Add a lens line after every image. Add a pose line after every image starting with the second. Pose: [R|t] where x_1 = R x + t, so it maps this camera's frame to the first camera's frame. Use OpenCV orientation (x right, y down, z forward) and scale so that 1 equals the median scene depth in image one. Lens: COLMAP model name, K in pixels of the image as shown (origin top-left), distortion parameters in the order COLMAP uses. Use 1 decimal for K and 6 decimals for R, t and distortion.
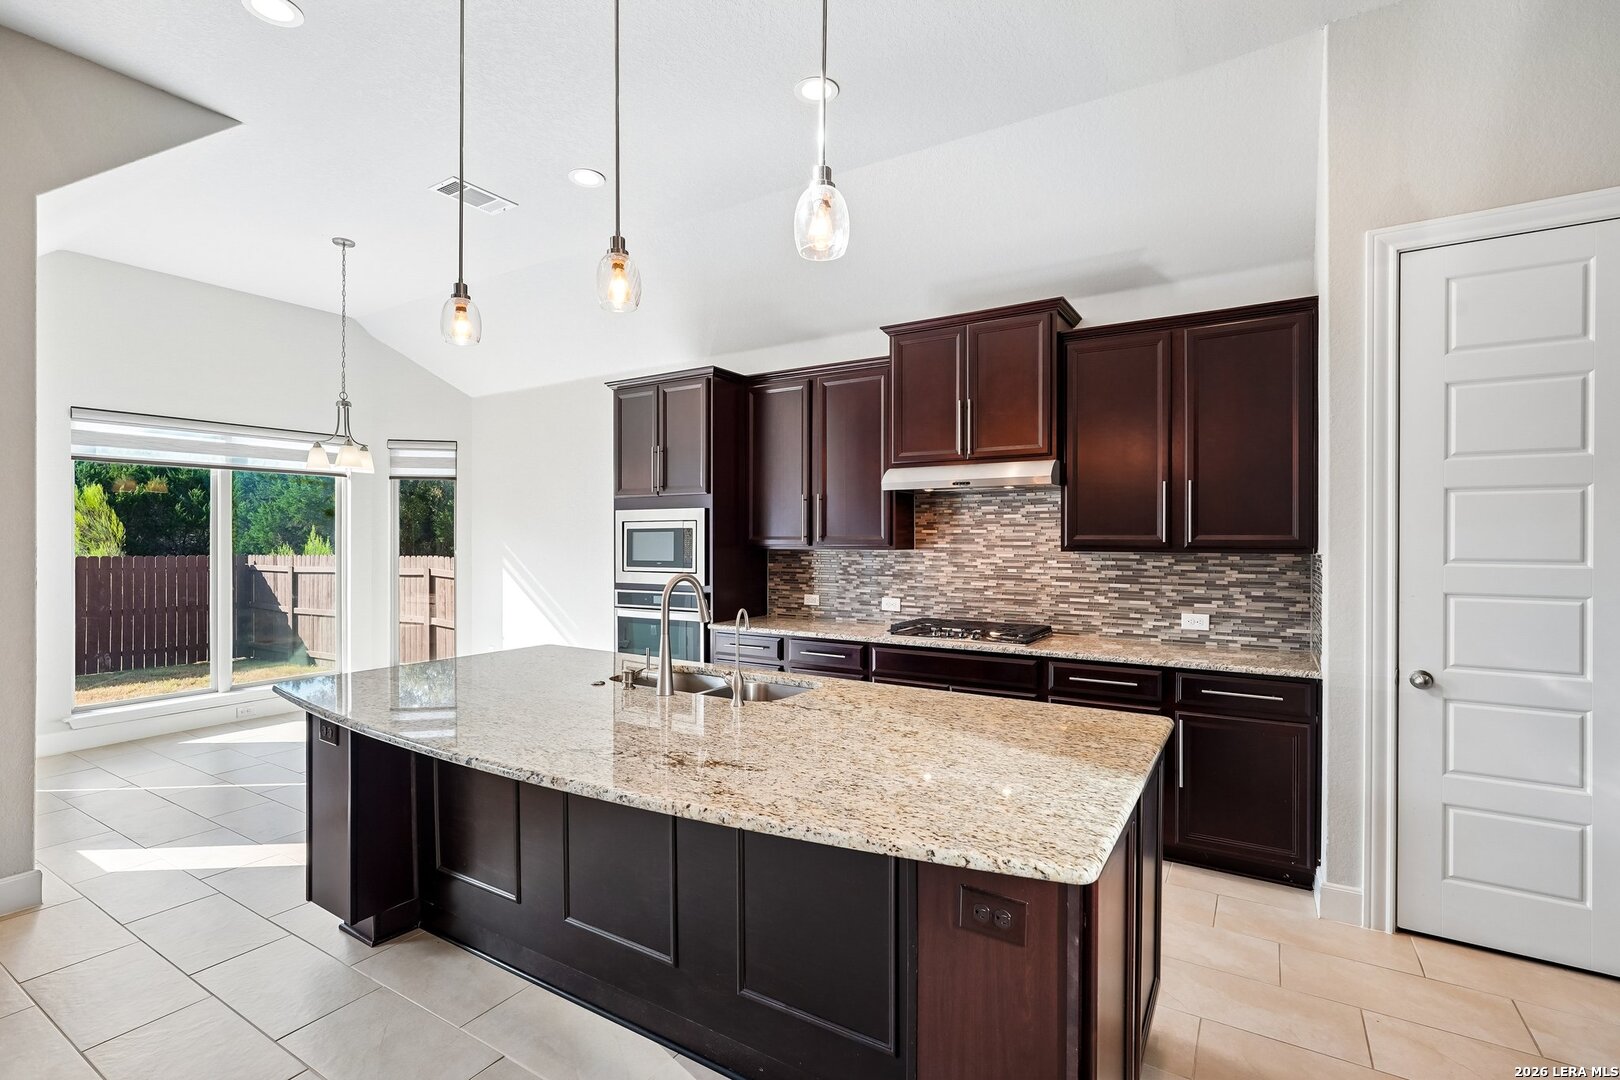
lens RADIAL K [[748.3, 0, 806.8], [0, 748.3, 542.4], [0, 0, 1]] dist [-0.002932, 0.000405]
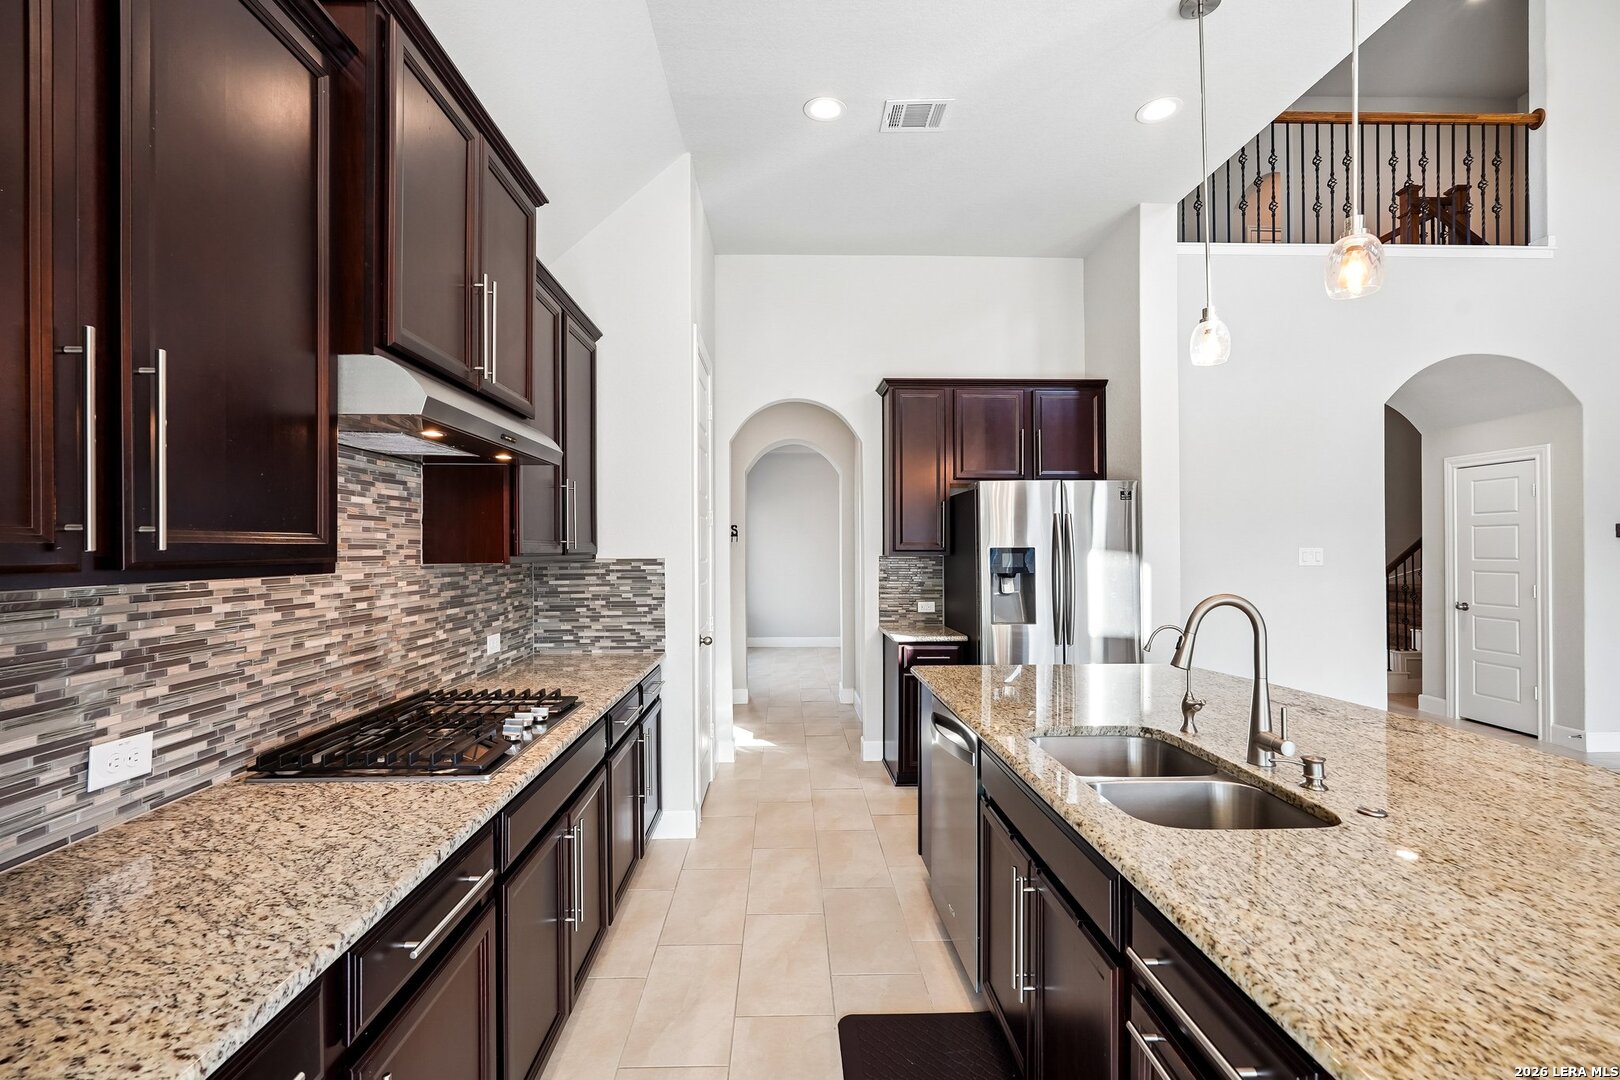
lens RADIAL K [[714.7, 0, 804.6], [0, 714.7, 541.7], [0, 0, 1]] dist [-0.013162, 0.007653]
pose [[-0.550286, 0.005436, 0.834959, -0.297070], [0.000691, 0.999981, -0.006055, -0.003149], [-0.834976, -0.002755, -0.550279, 0.994177]]
